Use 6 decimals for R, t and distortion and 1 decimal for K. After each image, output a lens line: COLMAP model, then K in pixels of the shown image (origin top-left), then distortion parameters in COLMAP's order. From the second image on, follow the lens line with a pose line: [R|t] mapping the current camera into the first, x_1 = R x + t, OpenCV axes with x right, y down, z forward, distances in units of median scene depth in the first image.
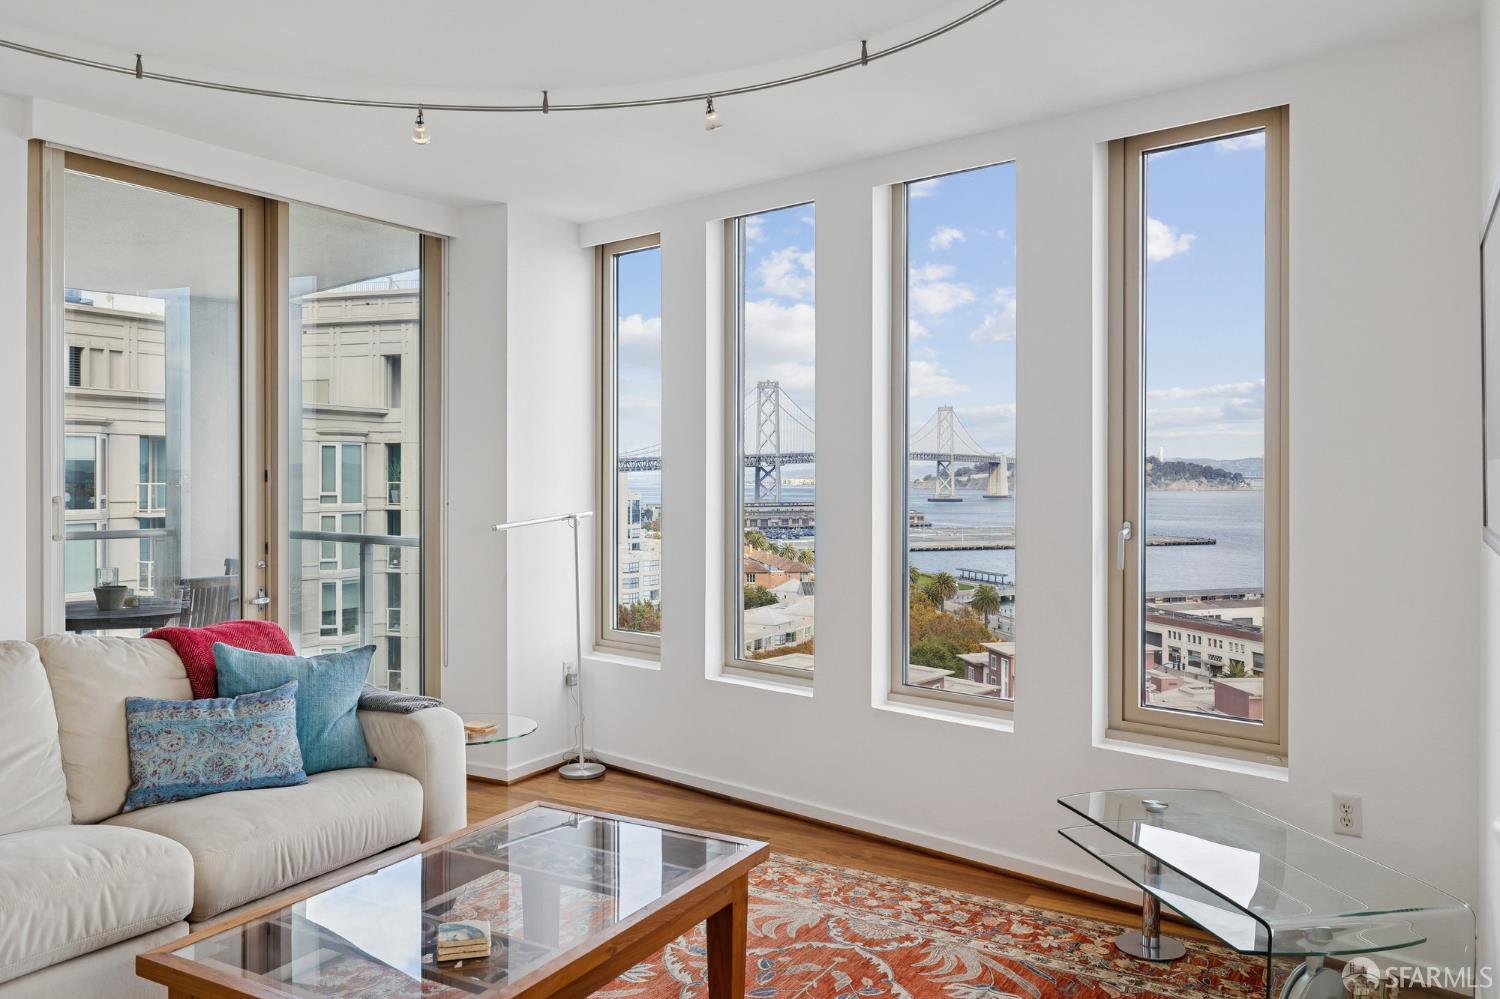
lens RADIAL K [[1113.6, 0, 898.1], [0, 1113.6, 474.3], [0, 0, 1]] dist [0.034019, -0.002542]
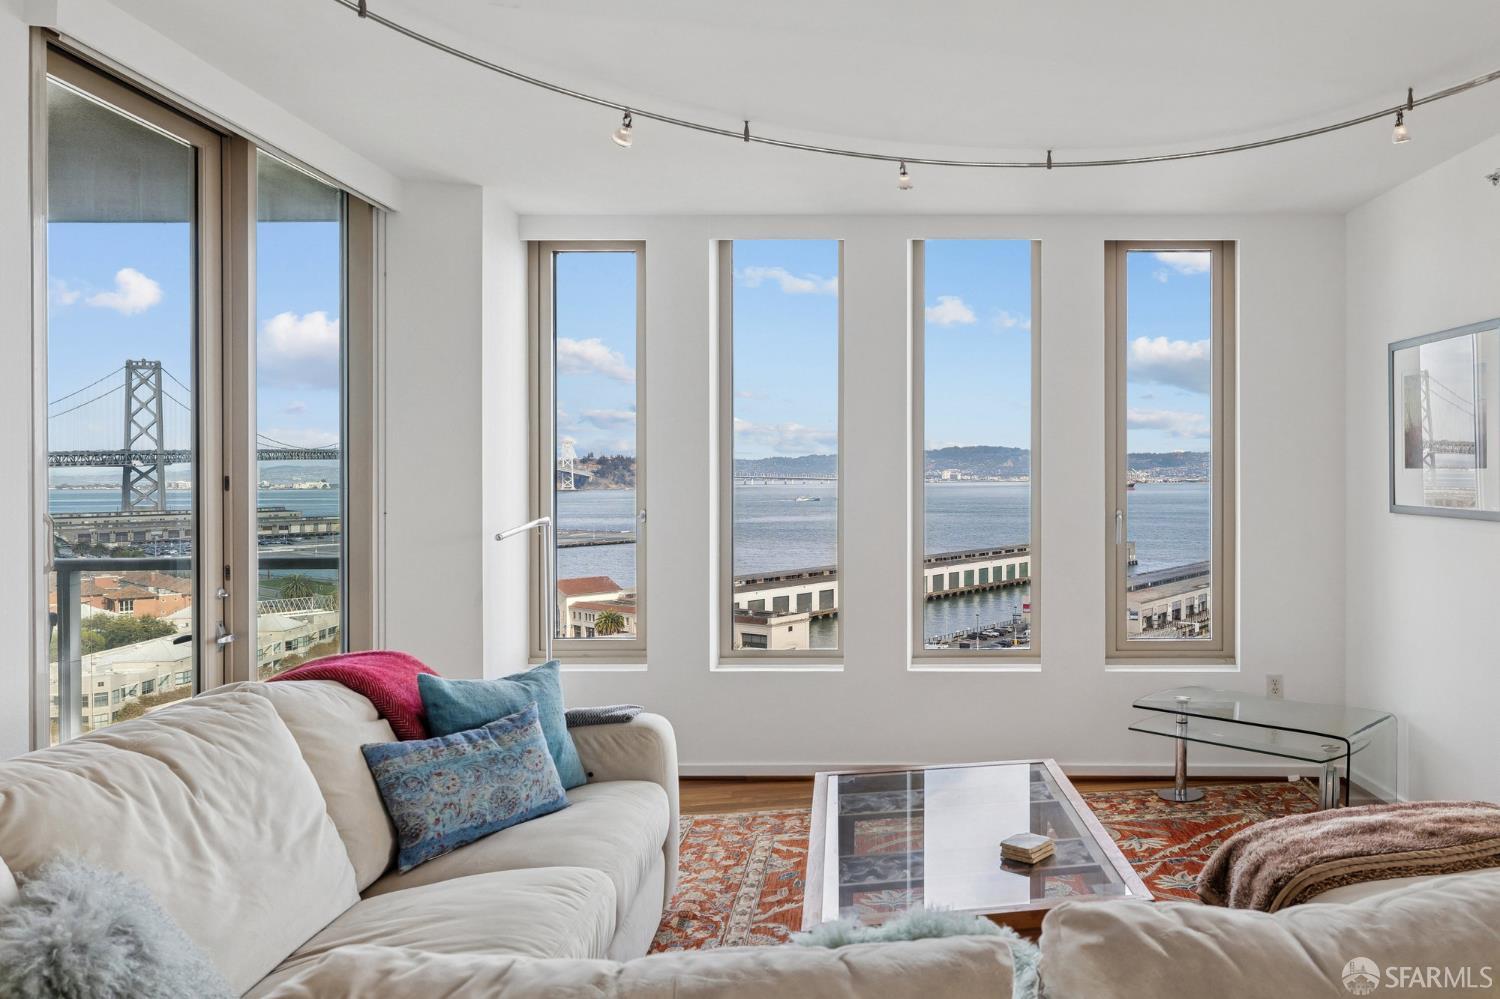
lens RADIAL K [[1113.6, 0, 898.1], [0, 1113.6, 474.3], [0, 0, 1]] dist [0.034019, -0.002542]
pose [[0.763919, -0.003020, 0.645305, -0.888335], [0.002058, 0.999995, 0.002244, -0.007277], [-0.645309, -0.000387, 0.763922, 0.092899]]
